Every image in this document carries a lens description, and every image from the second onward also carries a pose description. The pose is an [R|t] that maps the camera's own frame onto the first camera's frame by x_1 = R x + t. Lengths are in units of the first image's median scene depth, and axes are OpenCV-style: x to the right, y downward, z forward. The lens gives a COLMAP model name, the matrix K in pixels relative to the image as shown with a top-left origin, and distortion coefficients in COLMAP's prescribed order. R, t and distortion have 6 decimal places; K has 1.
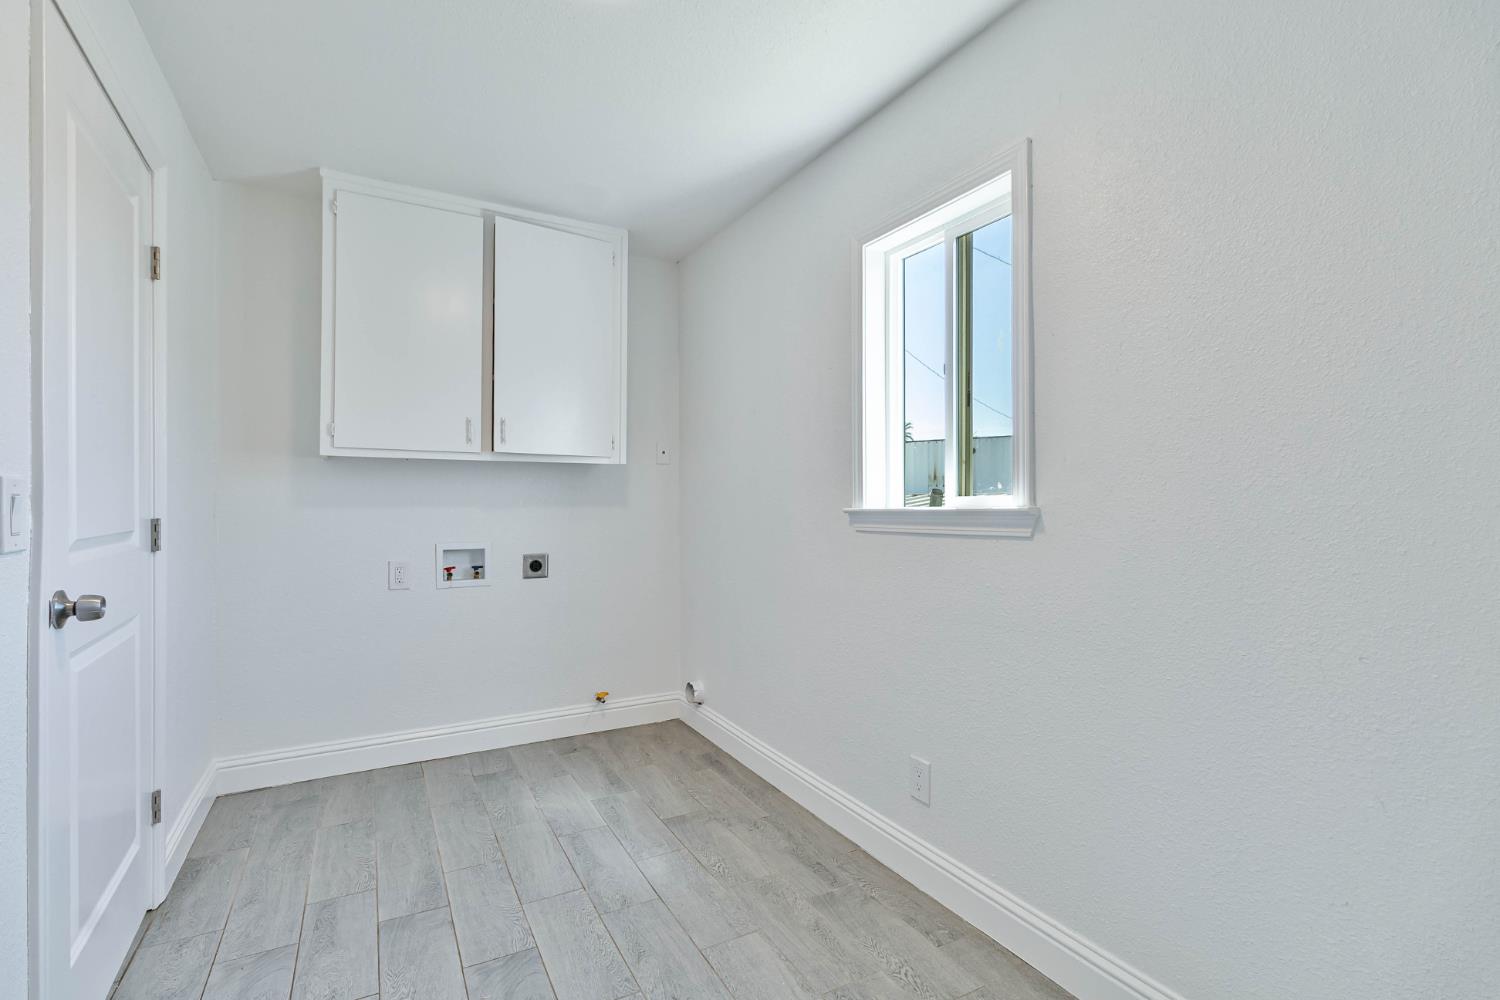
lens RADIAL K [[688.5, 0, 747.5], [0, 688.5, 489.1], [0, 0, 1]] dist [-0.001467, -0.000533]
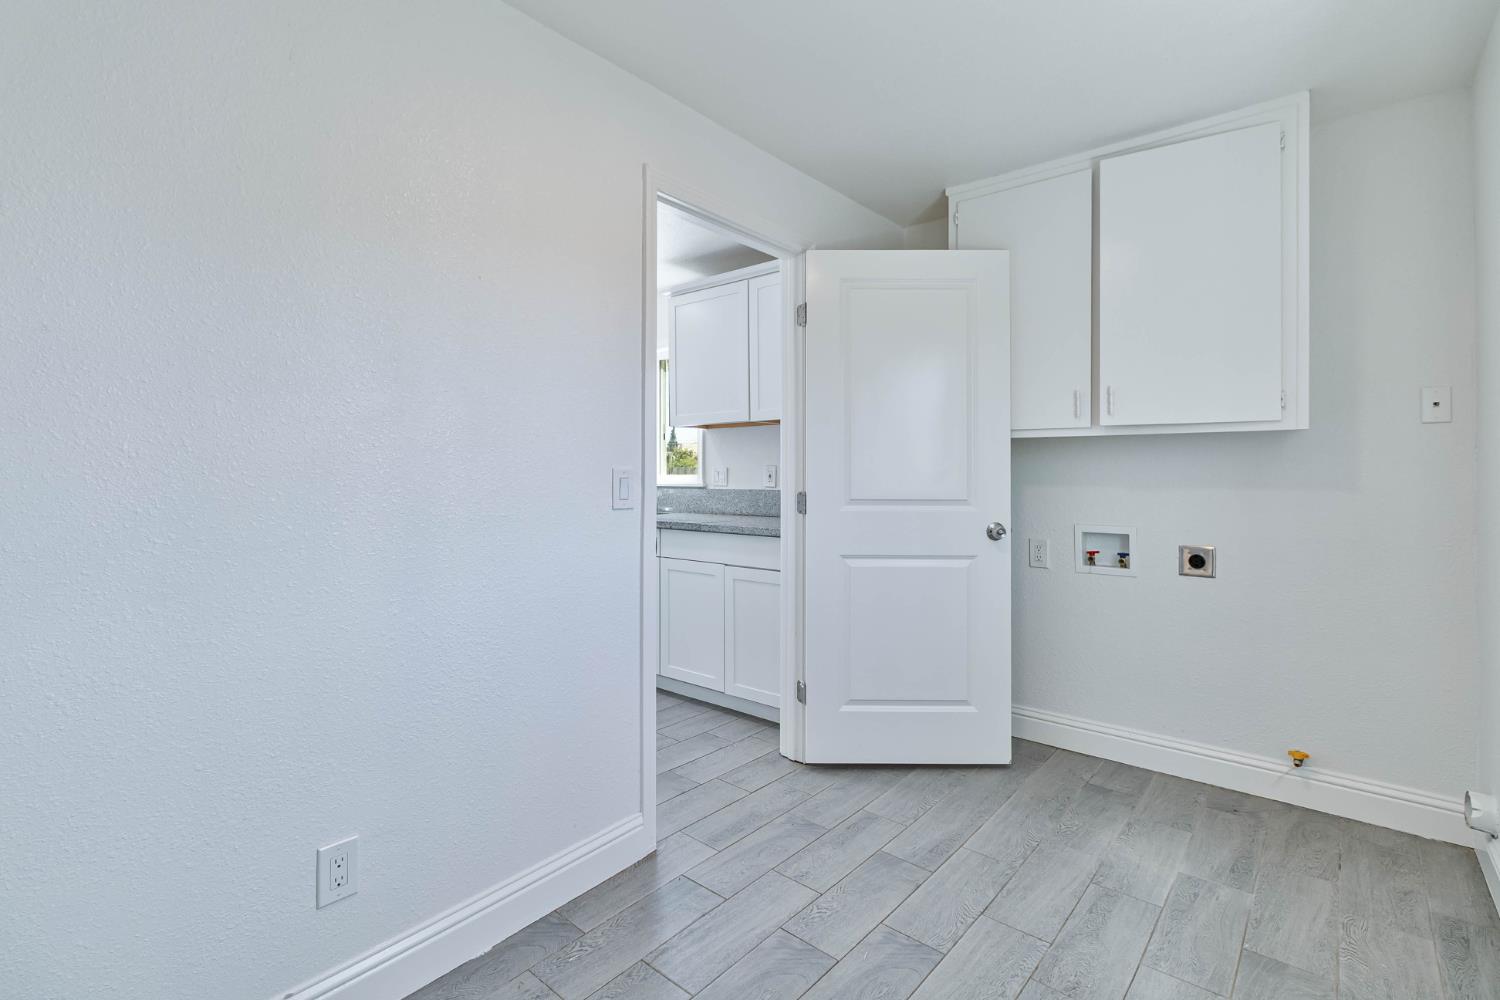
lens RADIAL K [[696.2, 0, 748.3], [0, 696.2, 458.3], [0, 0, 1]] dist [-0.002904, -0.000977]
pose [[0.347563, -0.019518, -0.937453, 0.308790], [0.011750, 0.999795, -0.016460, -0.002338], [0.937583, -0.005294, 0.347722, 0.254472]]
